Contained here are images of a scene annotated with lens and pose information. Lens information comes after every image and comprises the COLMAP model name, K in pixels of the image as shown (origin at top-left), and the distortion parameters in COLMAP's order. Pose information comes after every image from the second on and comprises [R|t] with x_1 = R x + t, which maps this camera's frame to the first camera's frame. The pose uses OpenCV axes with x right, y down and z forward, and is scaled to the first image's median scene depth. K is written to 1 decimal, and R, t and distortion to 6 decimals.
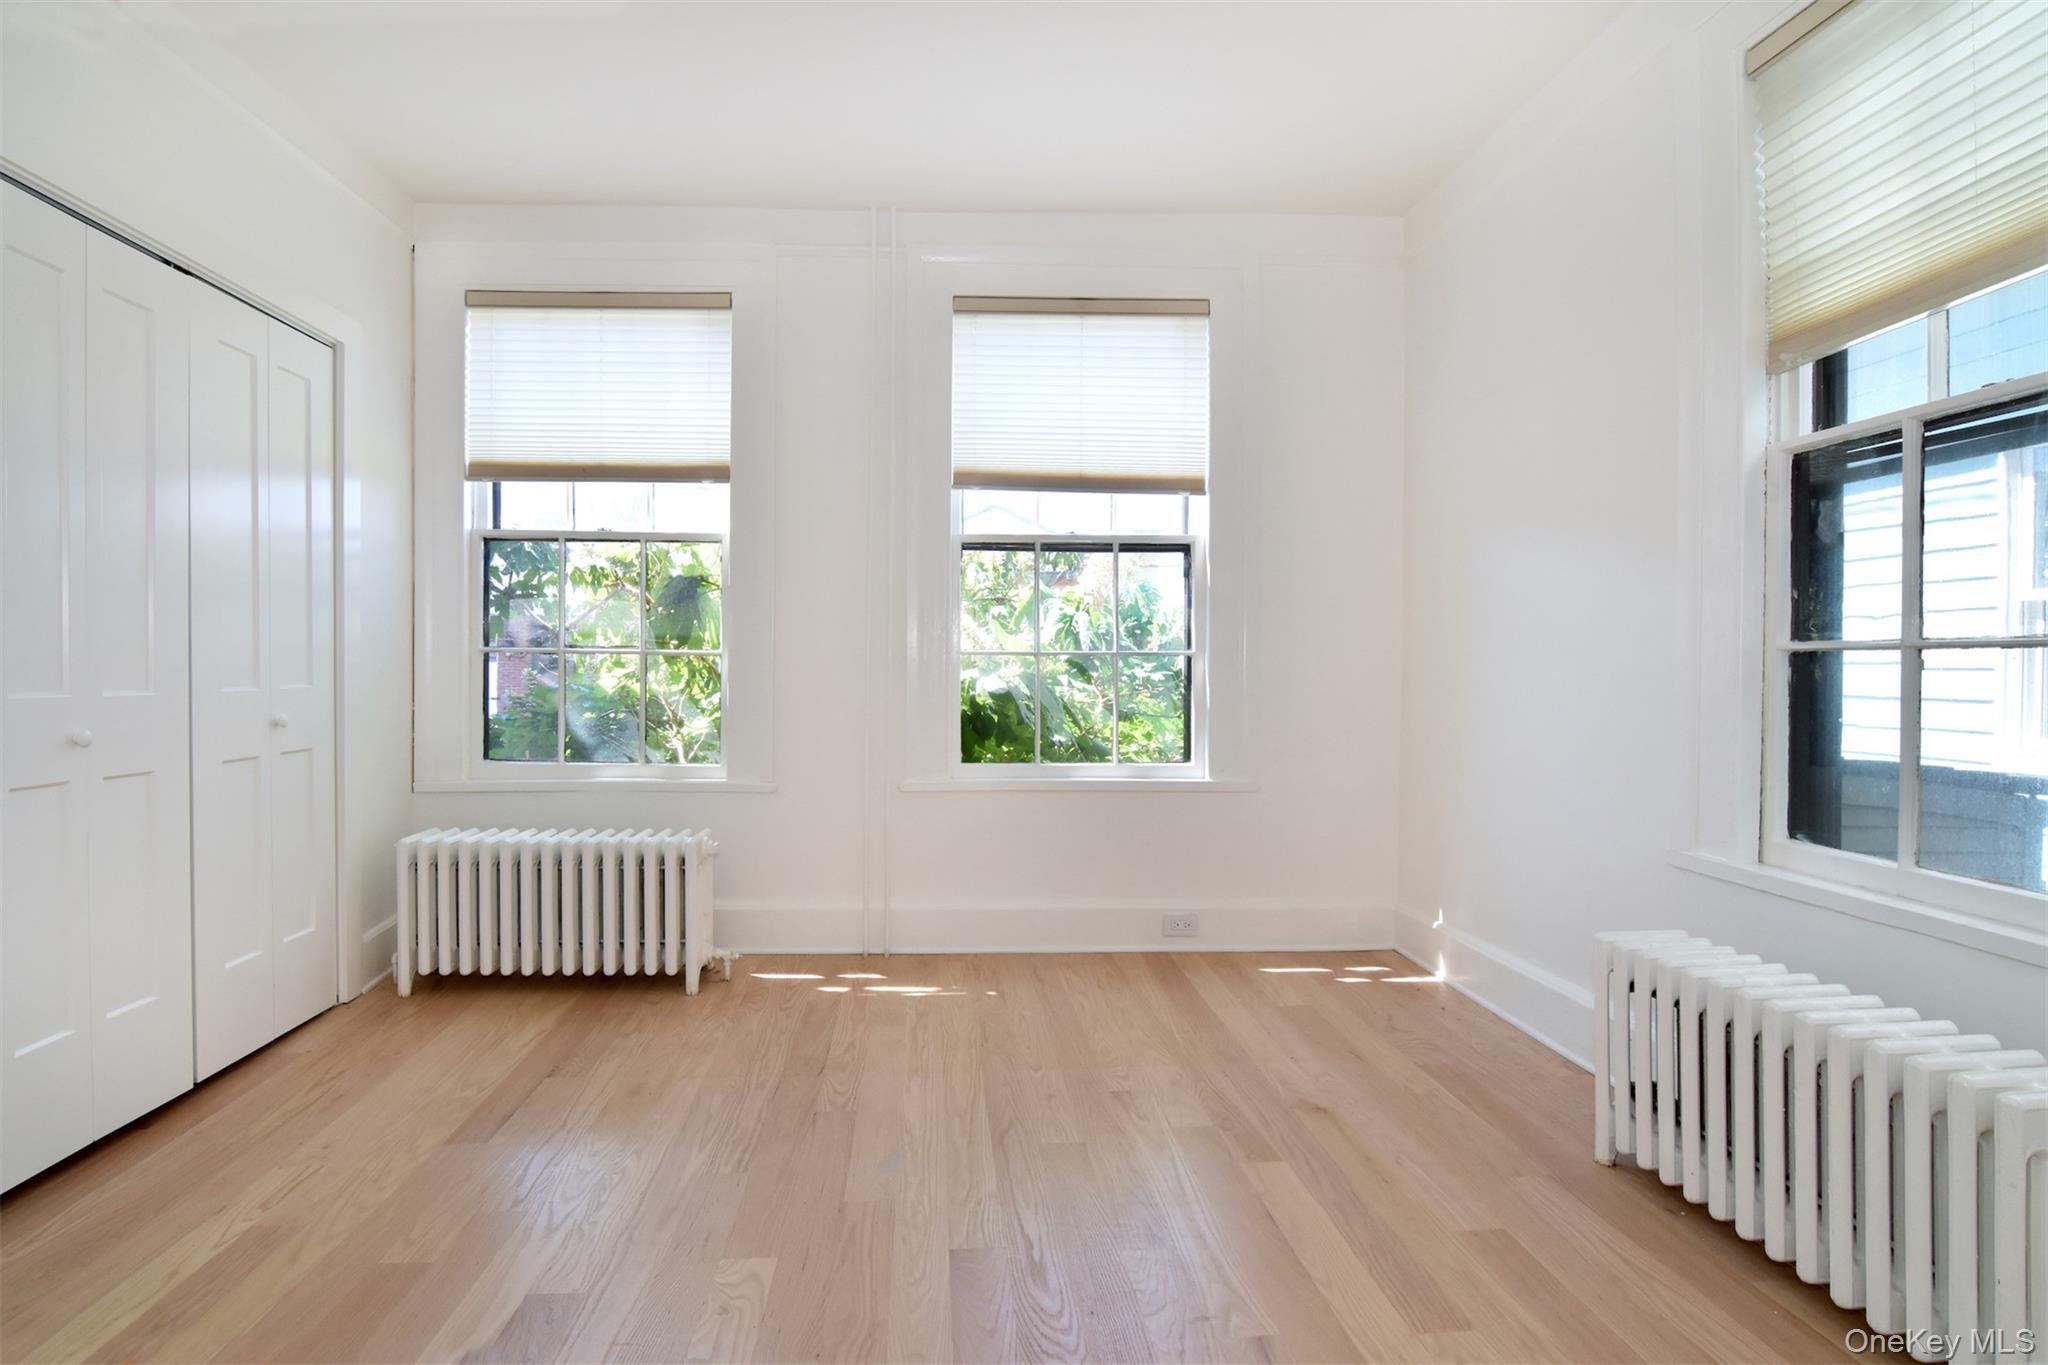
lens RADIAL K [[1019.8, 0, 1024.0], [0, 1019.8, 682.5], [0, 0, 1]] dist [-0.003625, -0.013833]
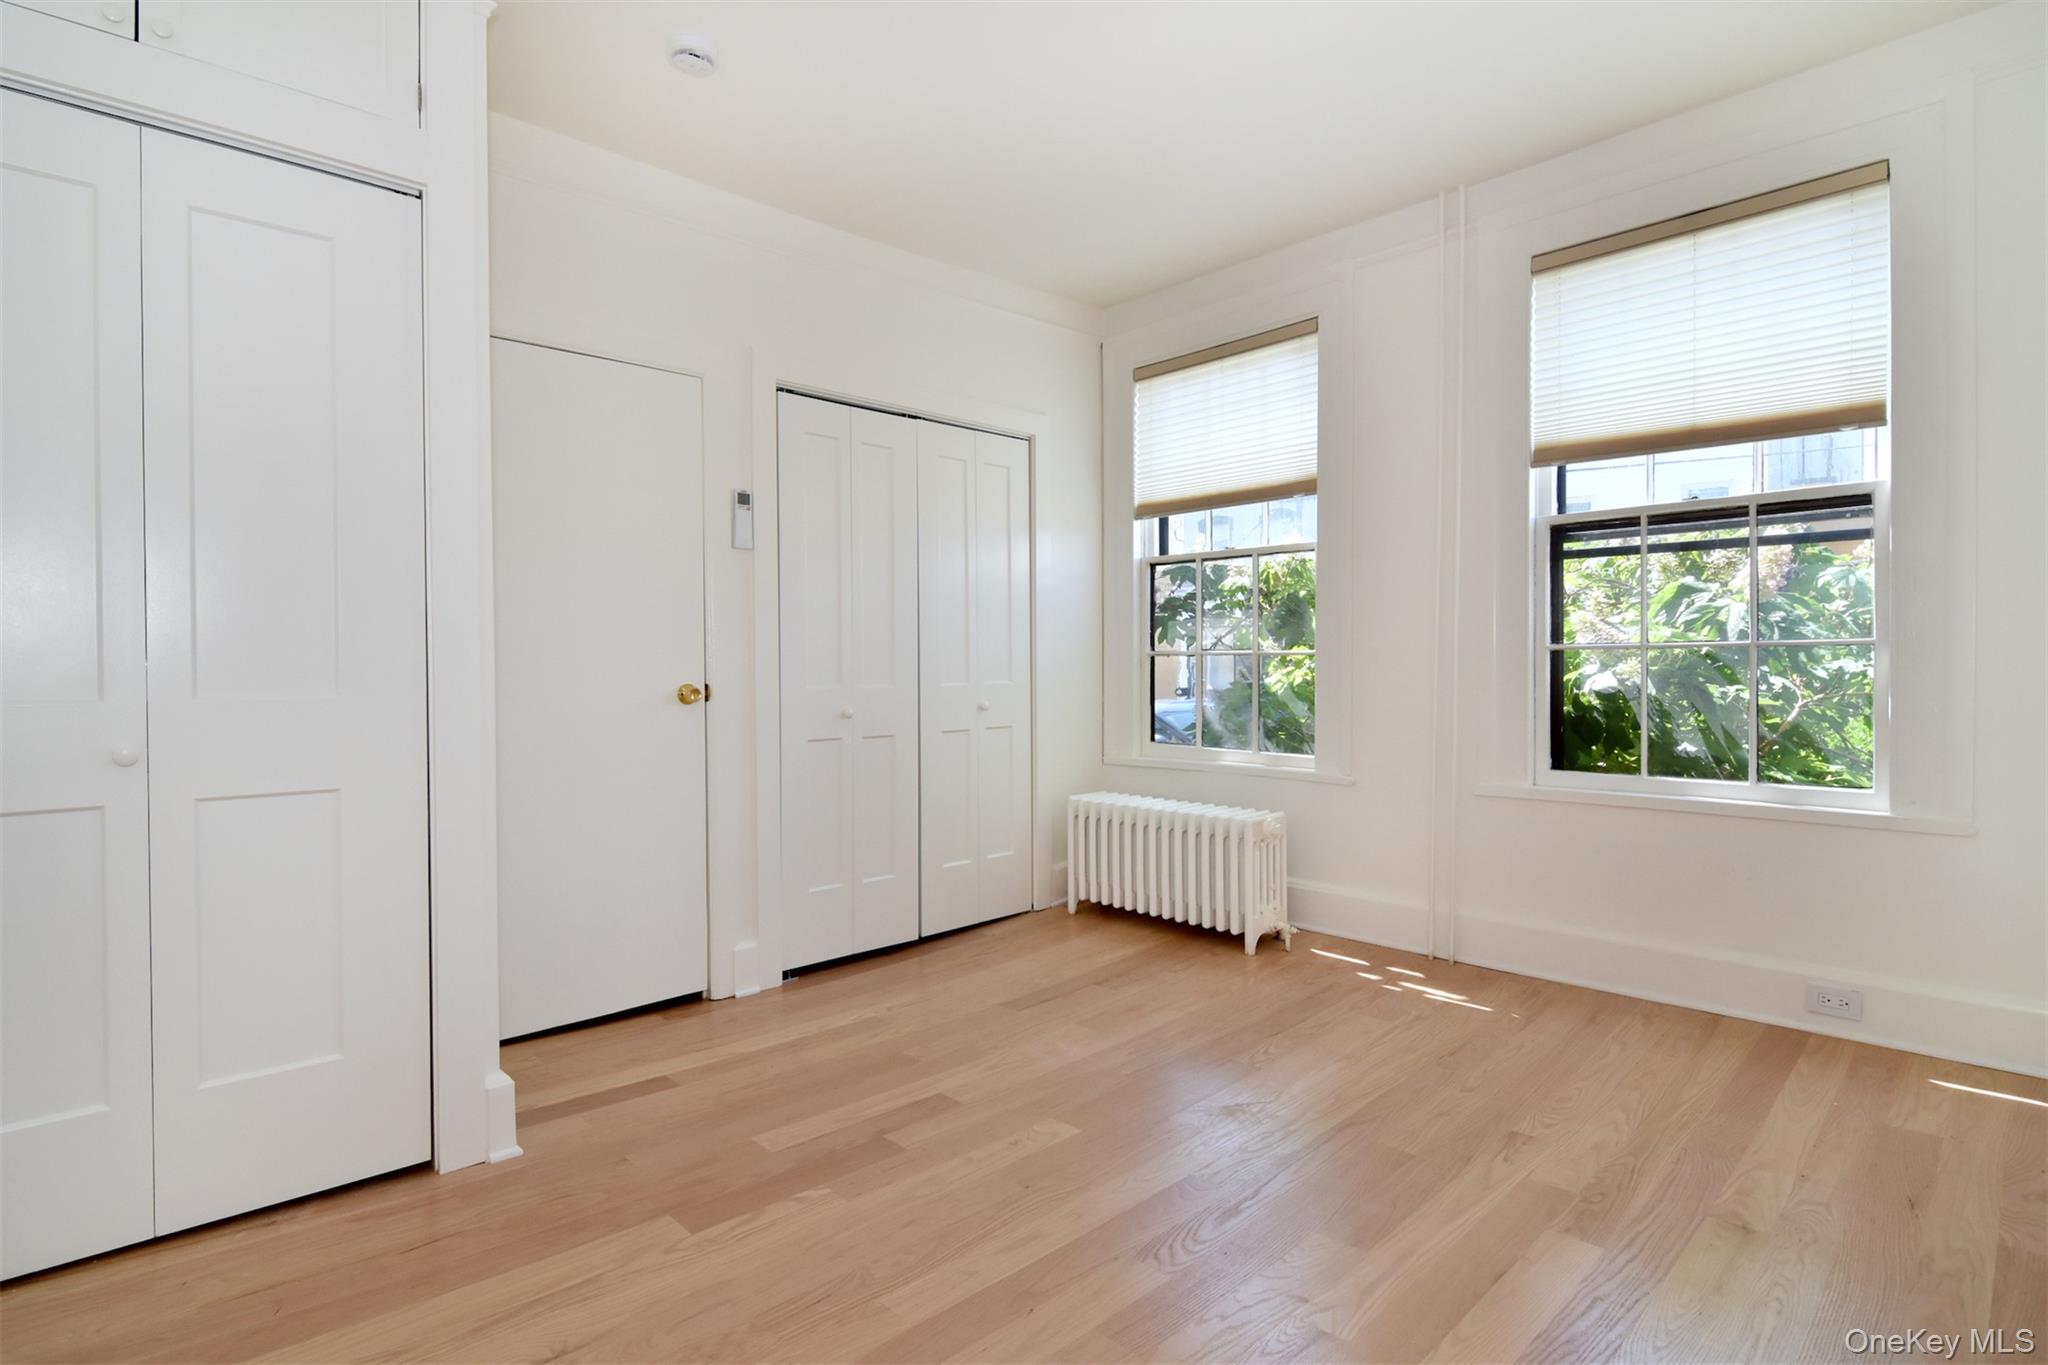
lens RADIAL K [[1086.8, 0, 1049.3], [0, 1086.8, 683.7], [0, 0, 1]] dist [-0.000610, -0.000949]
pose [[0.654081, 0.004942, -0.756409, 0.418759], [0.002379, 0.999960, 0.008590, -0.007063], [0.756421, -0.007418, 0.654043, 0.036879]]
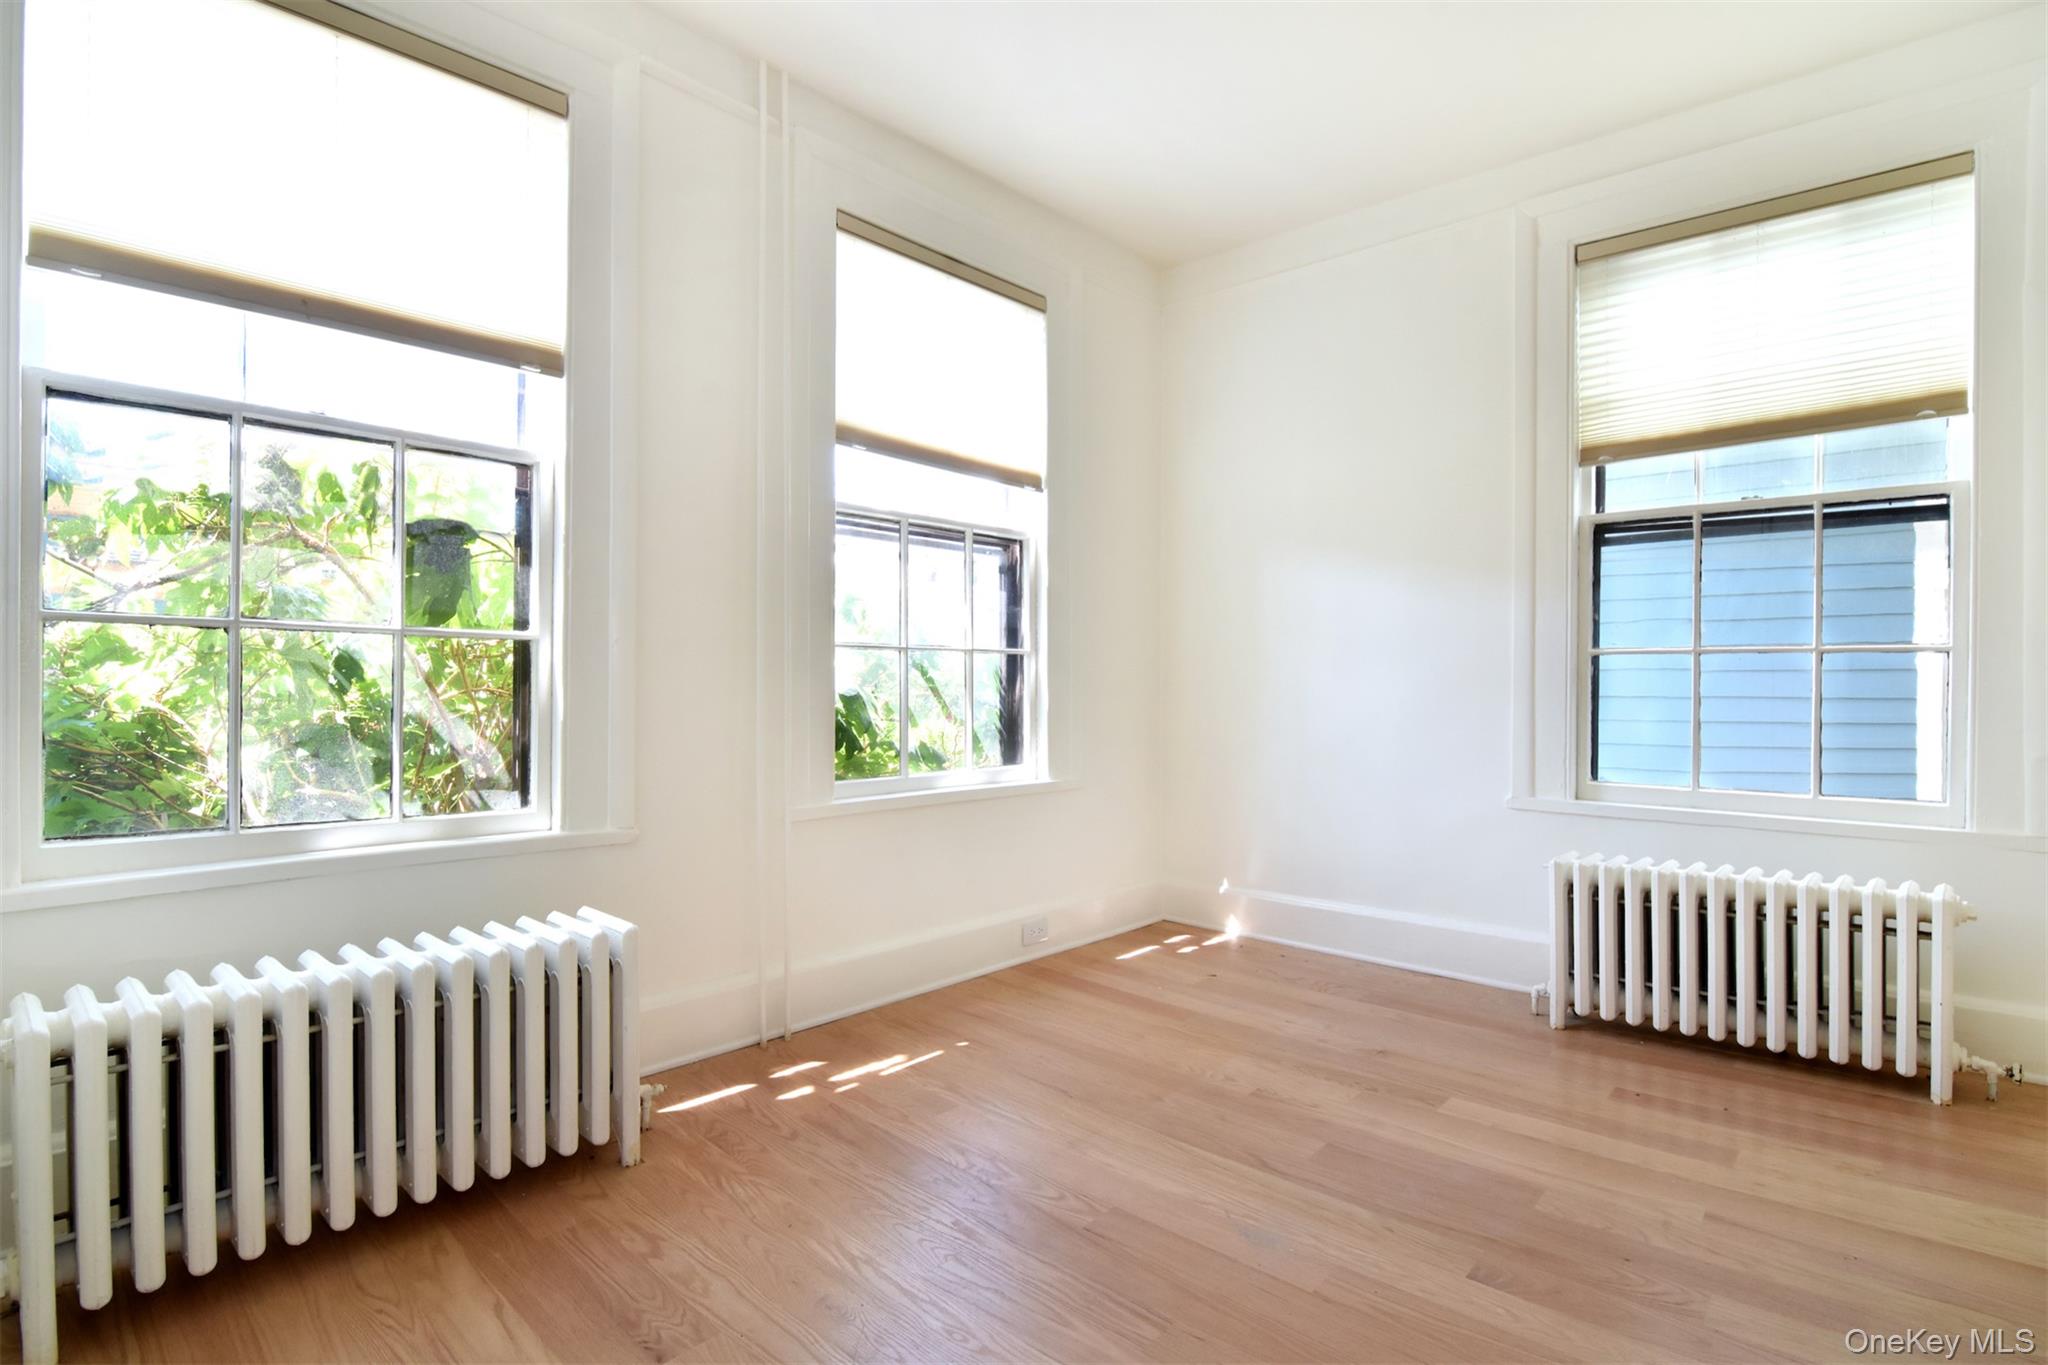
lens RADIAL K [[982.8, 0, 1071.0], [0, 982.8, 685.0], [0, 0, 1]] dist [-0.001400, -0.012206]
pose [[0.708318, -0.003482, 0.705885, -0.533430], [0.009106, 0.999950, -0.004205, 0.007988], [-0.705835, 0.009406, 0.708314, 0.341256]]
